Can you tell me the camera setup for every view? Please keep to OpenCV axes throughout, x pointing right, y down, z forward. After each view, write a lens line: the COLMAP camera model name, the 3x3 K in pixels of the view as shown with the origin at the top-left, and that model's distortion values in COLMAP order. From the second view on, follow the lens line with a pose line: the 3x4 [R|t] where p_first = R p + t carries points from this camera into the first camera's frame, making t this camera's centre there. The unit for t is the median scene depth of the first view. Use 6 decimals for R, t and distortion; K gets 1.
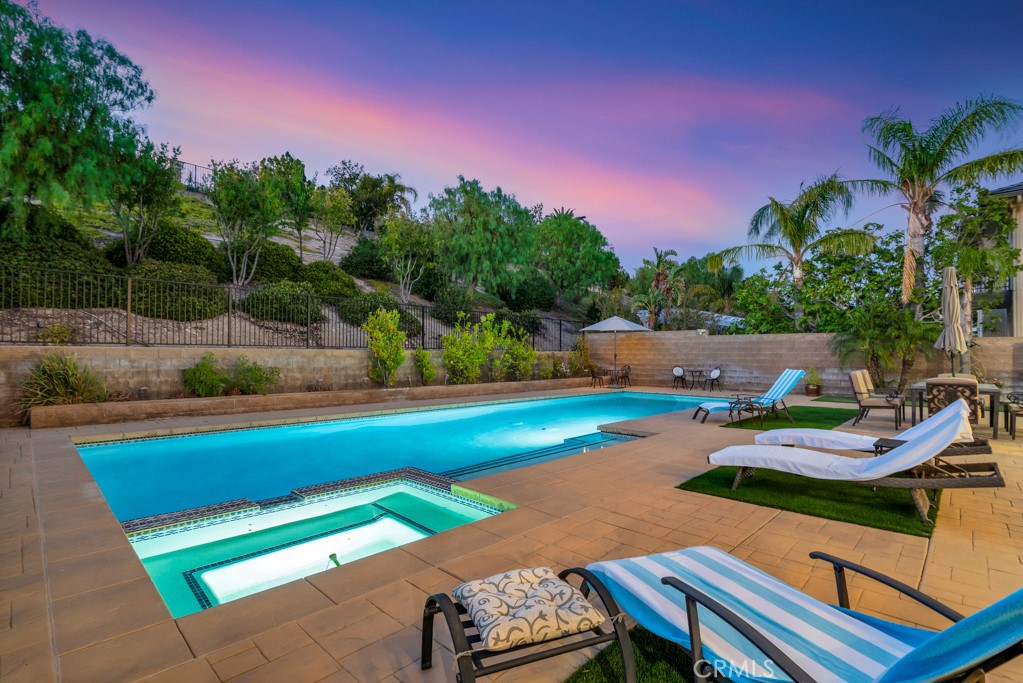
lens RADIAL K [[487.7, 0, 511.1], [0, 487.7, 351.5], [0, 0, 1]] dist [-0.011922, 0.001548]
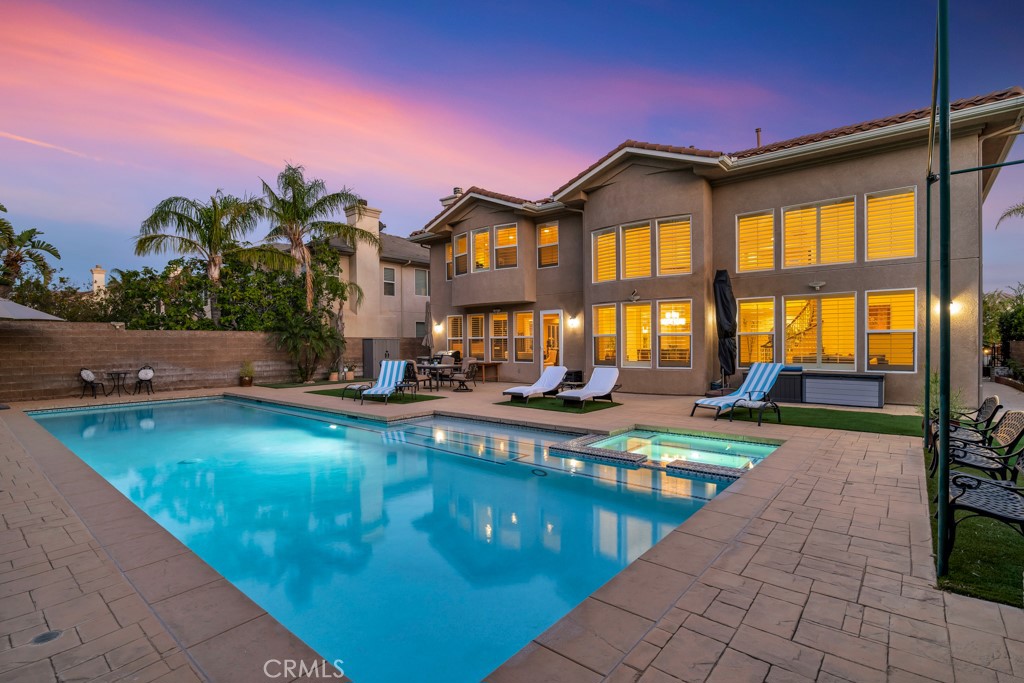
lens RADIAL K [[488.2, 0, 511.6], [0, 488.2, 351.5], [0, 0, 1]] dist [-0.011922, 0.001548]
pose [[-0.064744, -0.022029, 0.997659, -0.543154], [0.004842, 0.999738, 0.022389, -0.012697], [-0.997890, 0.006281, -0.064621, 0.443995]]
